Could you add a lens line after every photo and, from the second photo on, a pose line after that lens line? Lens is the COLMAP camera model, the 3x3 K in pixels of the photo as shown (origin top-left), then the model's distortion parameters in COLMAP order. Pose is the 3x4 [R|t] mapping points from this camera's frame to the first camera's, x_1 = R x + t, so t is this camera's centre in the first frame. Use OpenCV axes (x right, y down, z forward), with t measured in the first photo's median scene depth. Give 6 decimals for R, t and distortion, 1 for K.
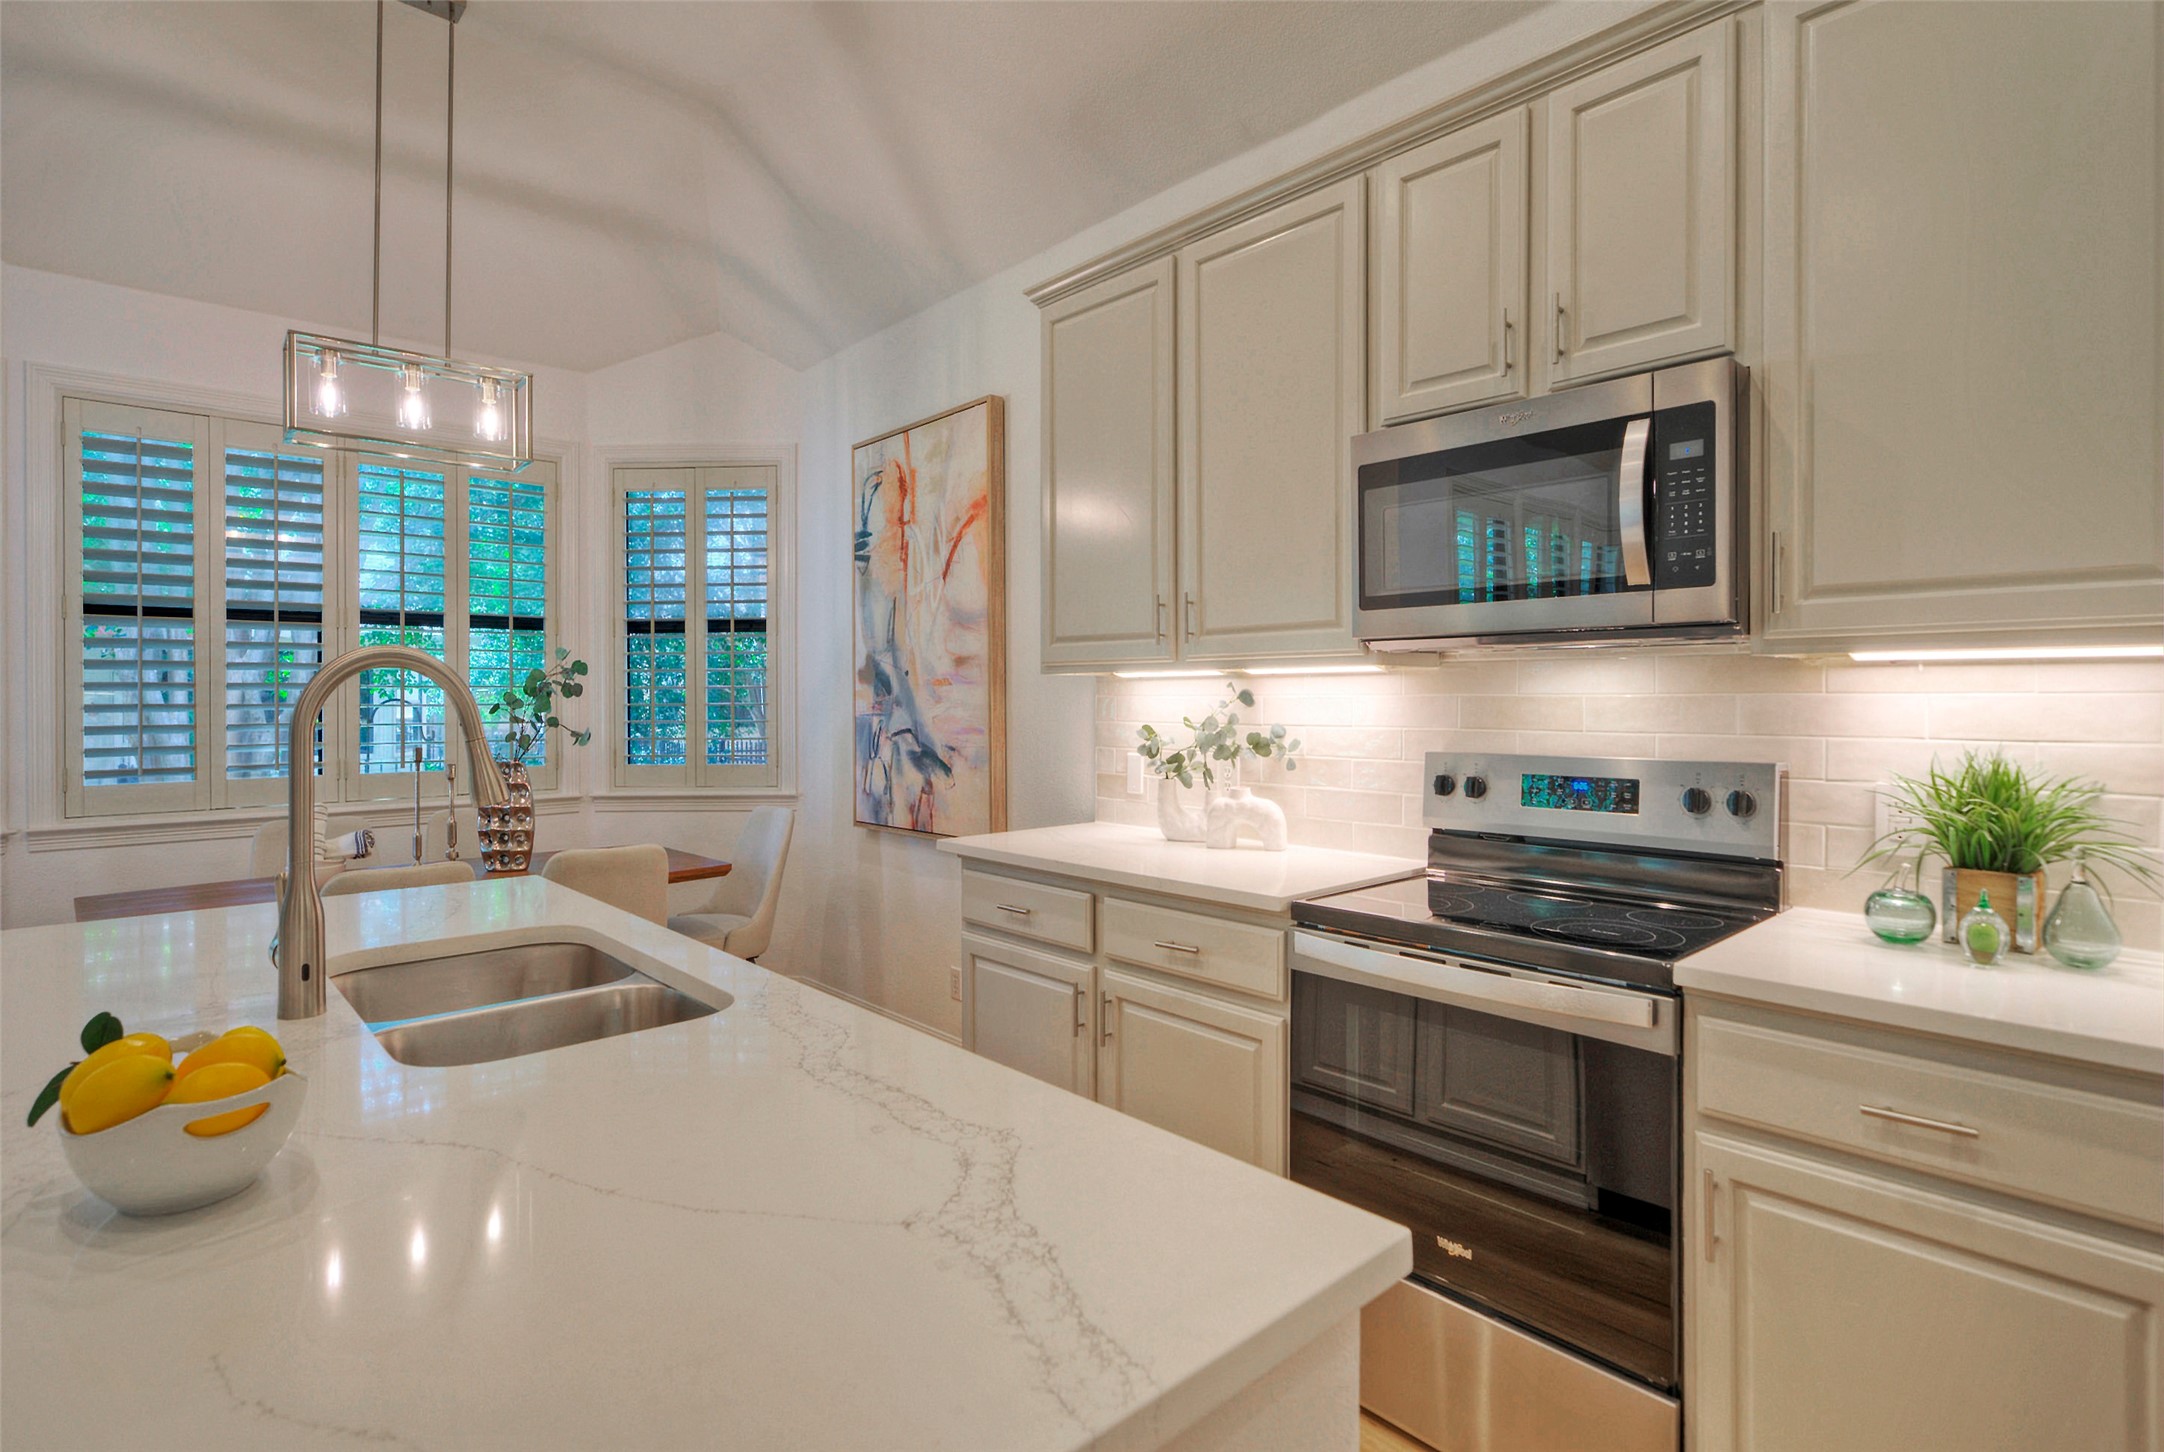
lens RADIAL K [[1071.2, 0, 1078.5], [0, 1071.2, 719.7], [0, 0, 1]] dist [-0.004211, -0.001543]
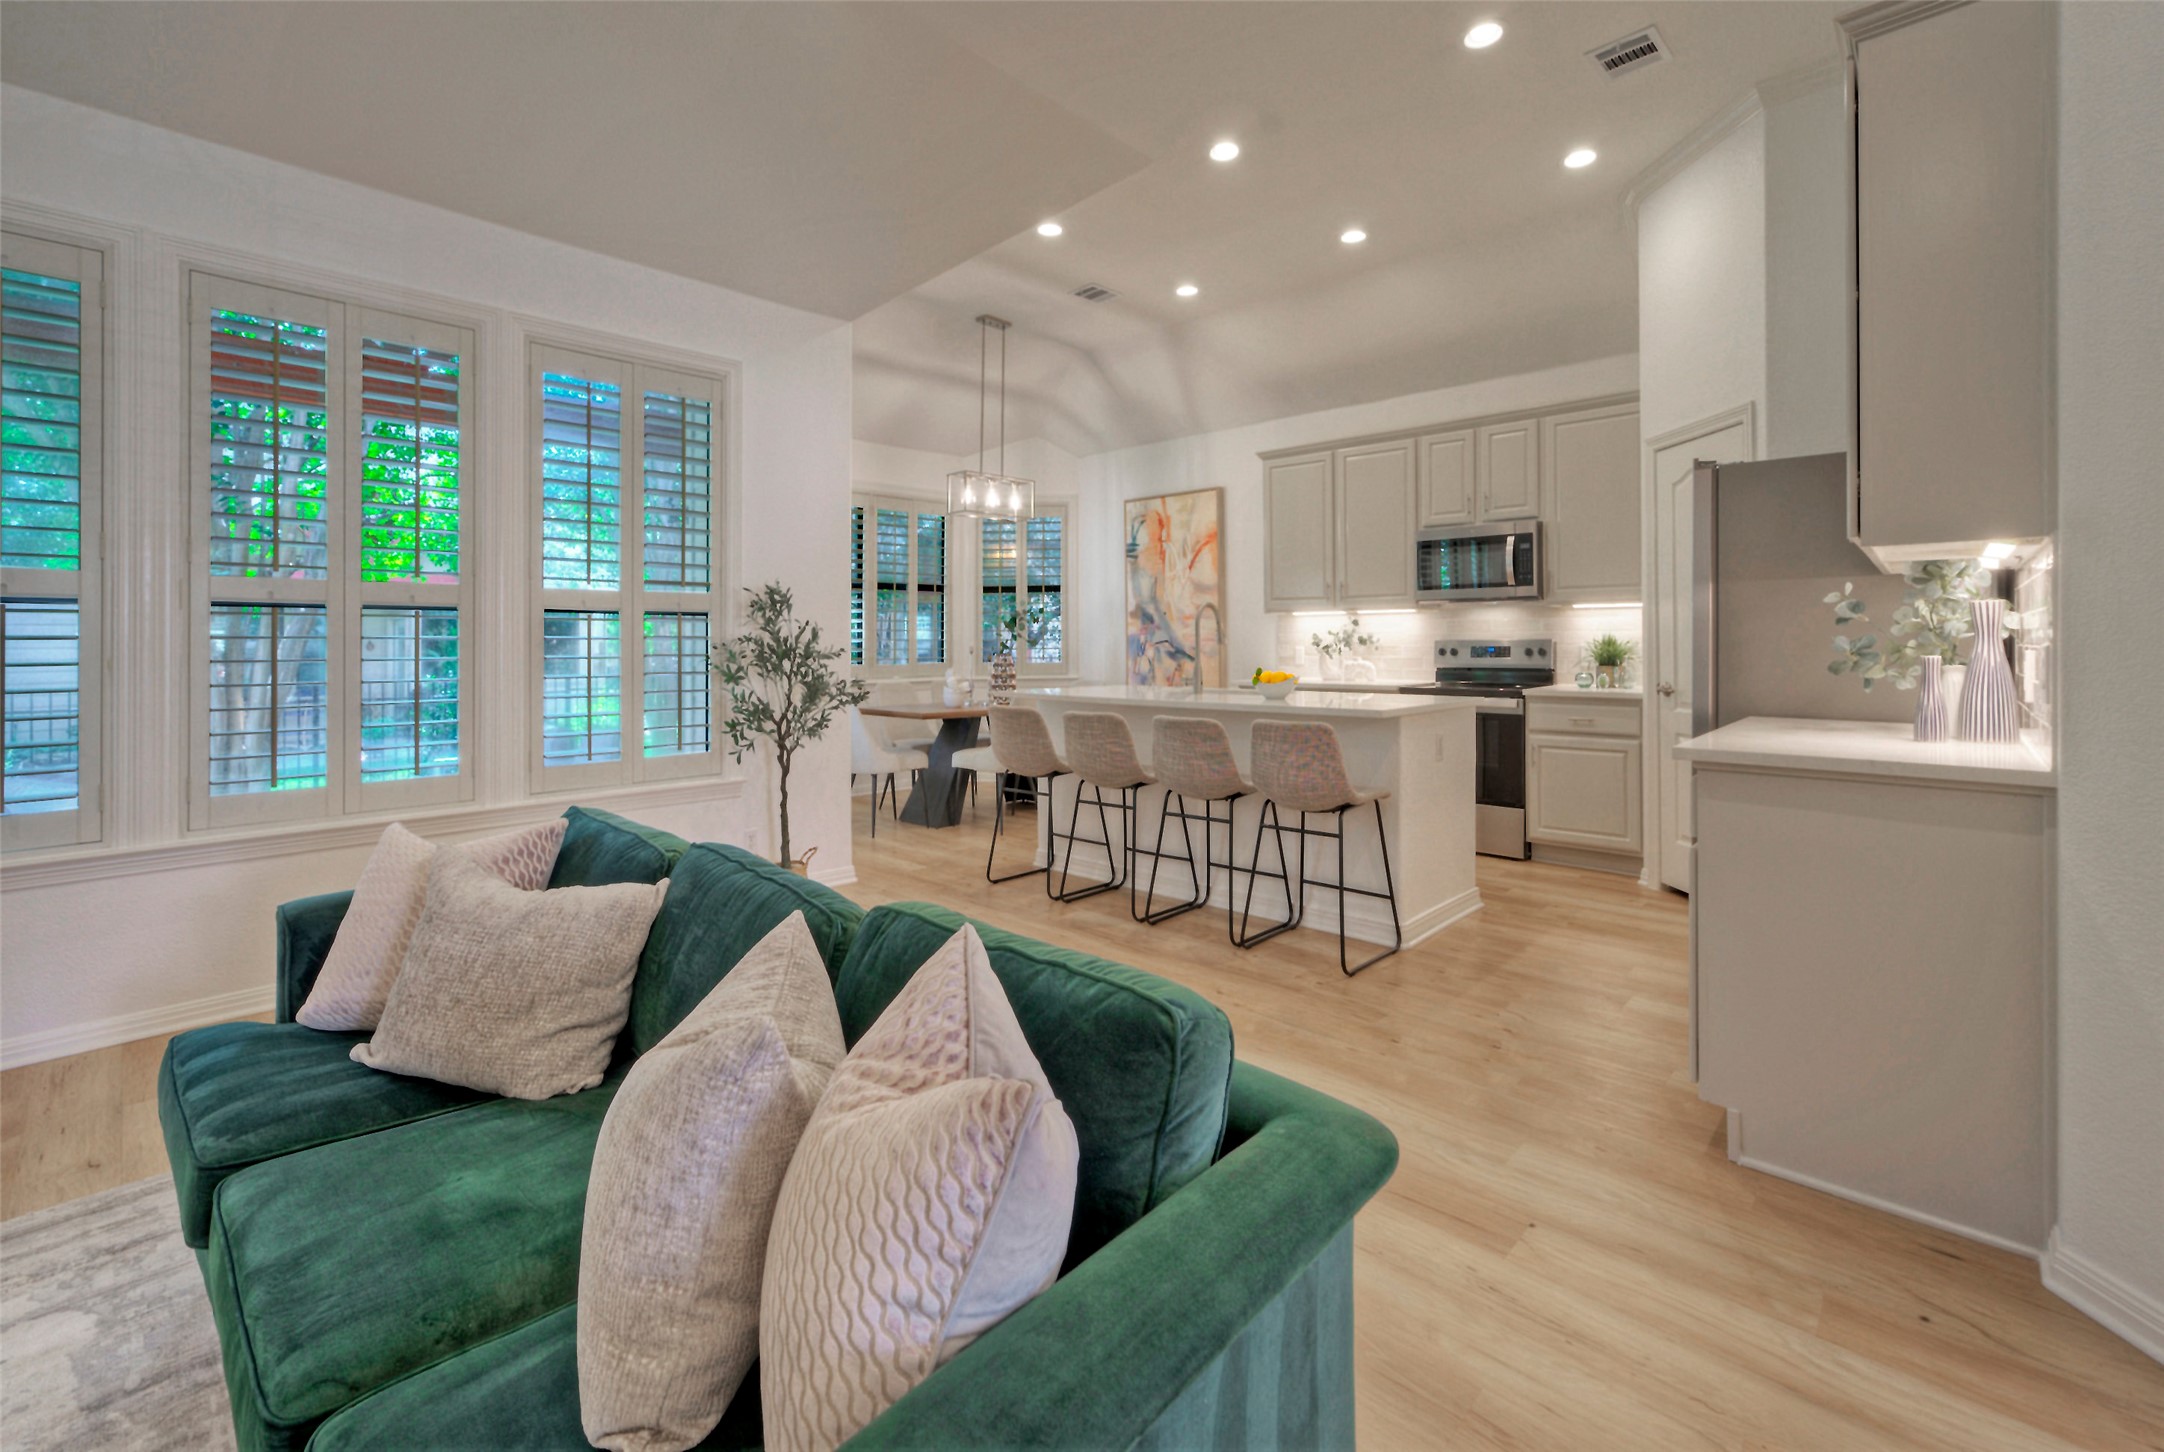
lens RADIAL K [[934.9, 0, 1086.9], [0, 934.9, 643.5], [0, 0, 1]] dist [0.001935, 0.000618]
pose [[0.996673, -0.001080, 0.081491, -0.585135], [0.002617, 0.999821, -0.018753, 0.061827], [-0.081457, 0.018904, 0.996498, -1.016275]]
